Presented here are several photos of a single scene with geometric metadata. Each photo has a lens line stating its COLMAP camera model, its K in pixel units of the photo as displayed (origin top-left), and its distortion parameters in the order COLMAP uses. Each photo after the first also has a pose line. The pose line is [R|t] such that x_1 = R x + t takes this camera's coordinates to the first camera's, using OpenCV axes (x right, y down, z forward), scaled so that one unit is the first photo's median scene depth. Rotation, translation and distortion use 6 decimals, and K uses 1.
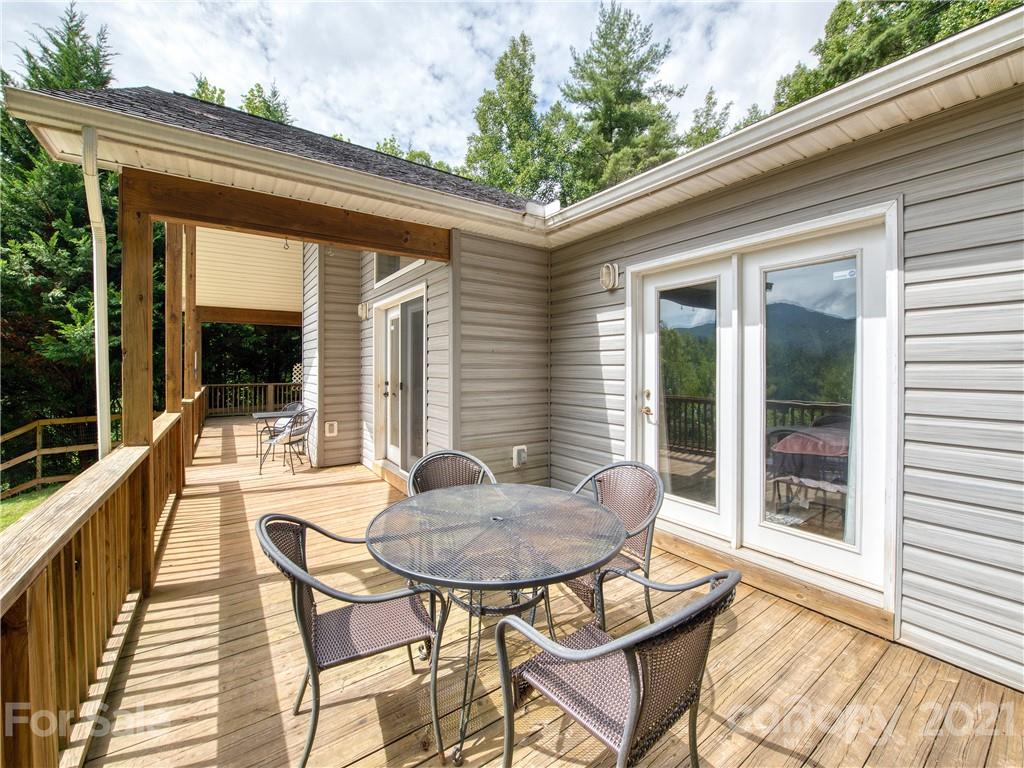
lens RADIAL K [[413.1, 0, 512.9], [0, 413.1, 373.6], [0, 0, 1]] dist [-0.015200, -0.002270]
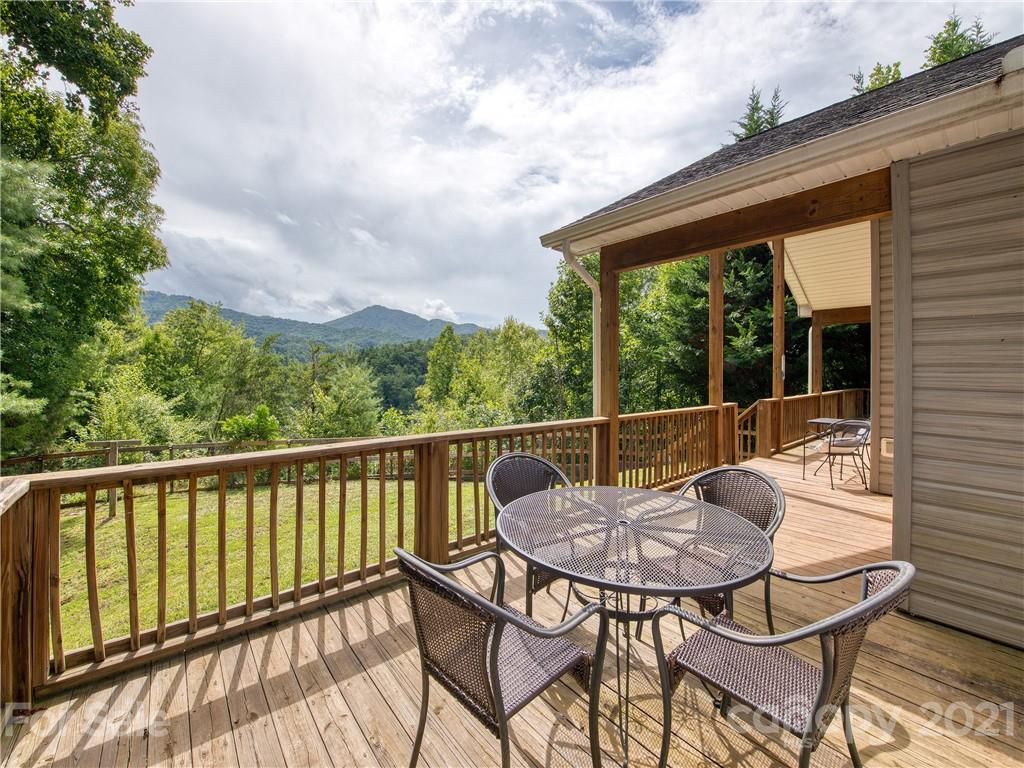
lens RADIAL K [[413.1, 0, 505.7], [0, 413.1, 374.5], [0, 0, 1]] dist [-0.015200, -0.002270]
pose [[0.080502, 0.012284, -0.996679, 0.433185], [-0.018147, 0.999776, 0.010857, -0.002957], [0.996589, 0.017213, 0.080706, 0.301838]]
